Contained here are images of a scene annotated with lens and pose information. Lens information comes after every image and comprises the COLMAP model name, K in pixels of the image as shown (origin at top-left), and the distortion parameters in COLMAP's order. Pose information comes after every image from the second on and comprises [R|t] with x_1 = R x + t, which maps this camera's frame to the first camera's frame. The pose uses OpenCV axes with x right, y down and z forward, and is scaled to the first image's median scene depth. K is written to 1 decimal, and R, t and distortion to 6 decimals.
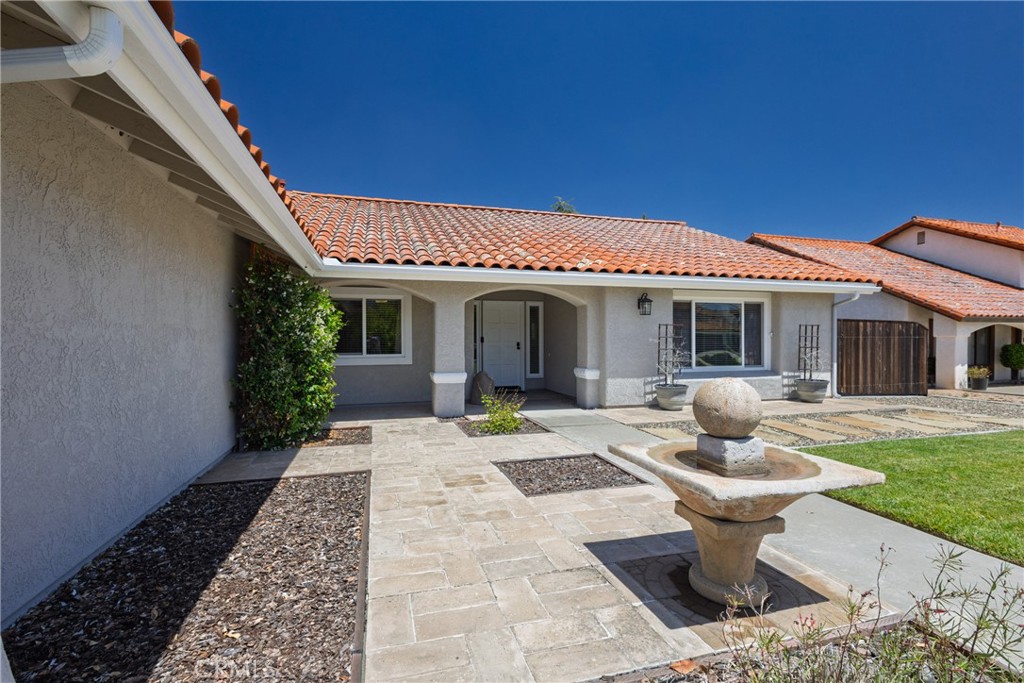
lens RADIAL K [[467.7, 0, 509.3], [0, 467.7, 341.2], [0, 0, 1]] dist [0.007181, 0.000159]
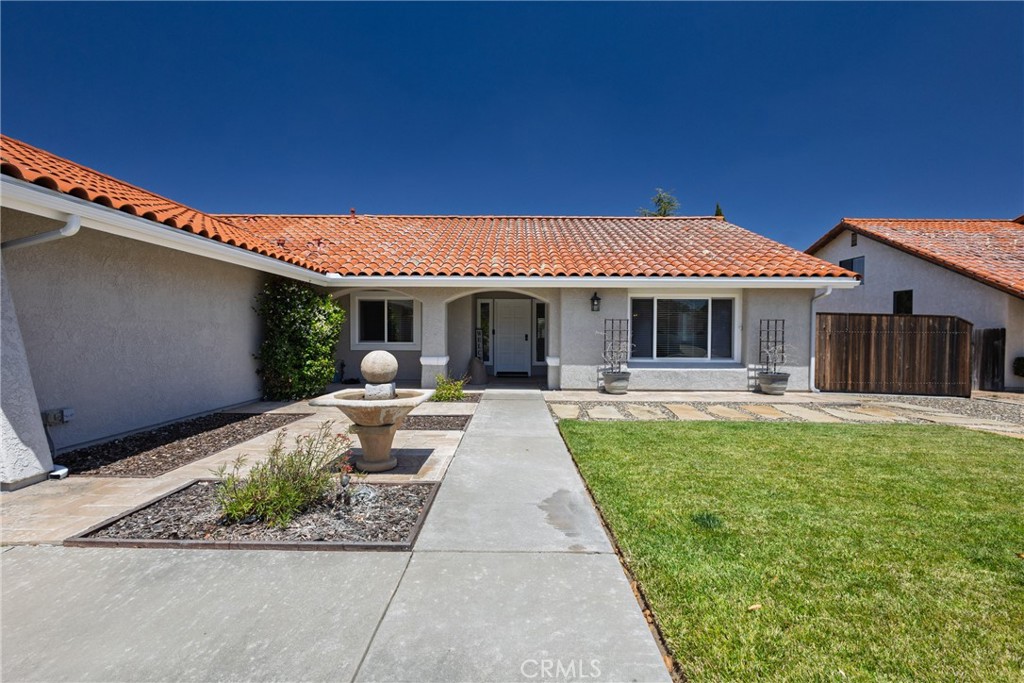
lens RADIAL K [[467.7, 0, 509.3], [0, 467.7, 341.2], [0, 0, 1]] dist [0.007181, 0.000159]
pose [[0.957806, 0.012810, -0.287128, 0.383690], [-0.008944, 0.999851, 0.014774, 0.002726], [0.287275, -0.011583, 0.957778, -0.152530]]
